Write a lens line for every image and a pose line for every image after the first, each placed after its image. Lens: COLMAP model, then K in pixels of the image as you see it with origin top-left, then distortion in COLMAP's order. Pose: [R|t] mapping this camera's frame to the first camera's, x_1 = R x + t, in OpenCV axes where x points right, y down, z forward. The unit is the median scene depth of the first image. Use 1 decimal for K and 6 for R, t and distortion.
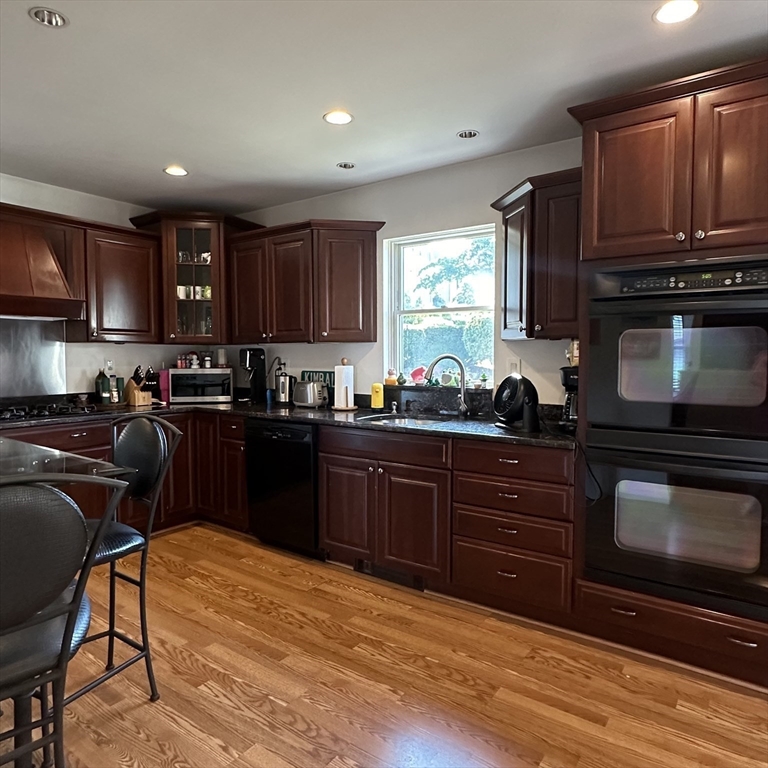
lens RADIAL K [[544.7, 0, 379.5], [0, 544.7, 384.5], [0, 0, 1]] dist [-0.010682, 0.005766]
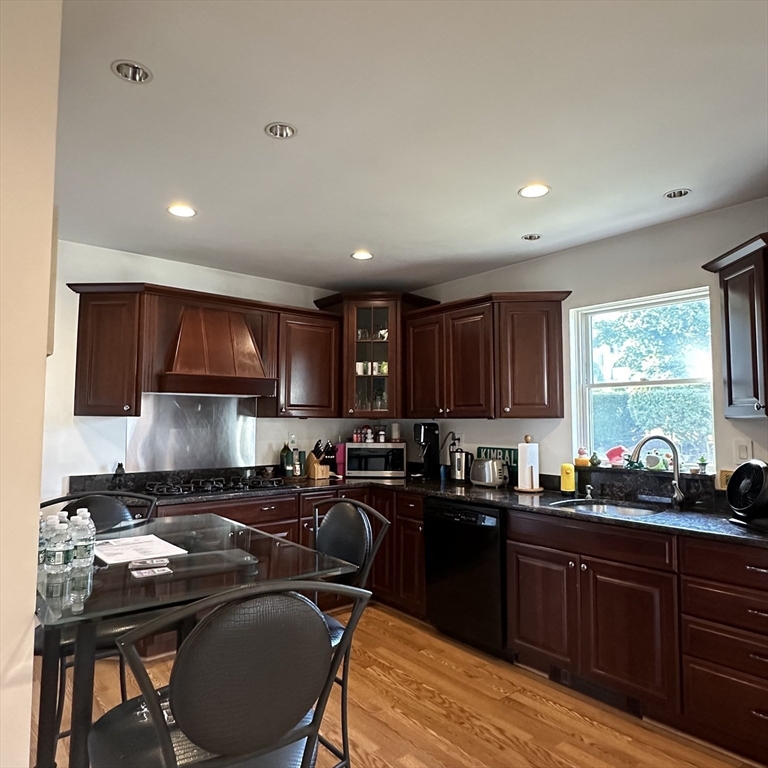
lens RADIAL K [[544.7, 0, 379.1], [0, 544.7, 385.3], [0, 0, 1]] dist [-0.010682, 0.005766]
pose [[0.966330, -0.012867, -0.256985, -0.086392], [-0.017857, 0.992987, -0.116866, -0.024314], [0.256687, 0.117520, 0.959323, 0.033957]]
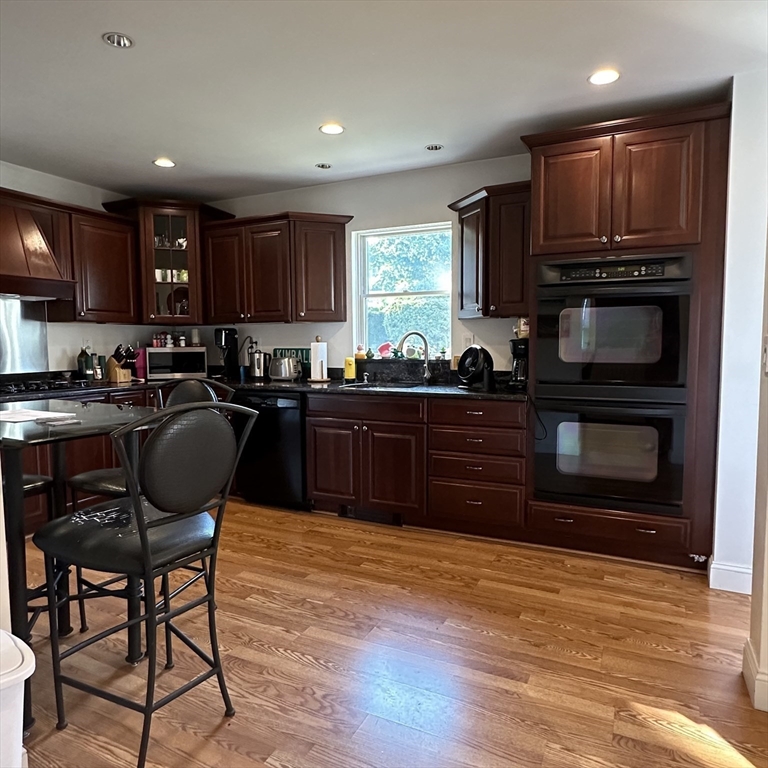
lens RADIAL K [[544.7, 0, 383.2], [0, 544.7, 385.8], [0, 0, 1]] dist [-0.010682, 0.005766]
pose [[0.984711, -0.019553, 0.173095, -0.159629], [0.015188, 0.999533, 0.026504, 0.033781], [-0.173532, -0.023469, 0.984549, -0.173674]]
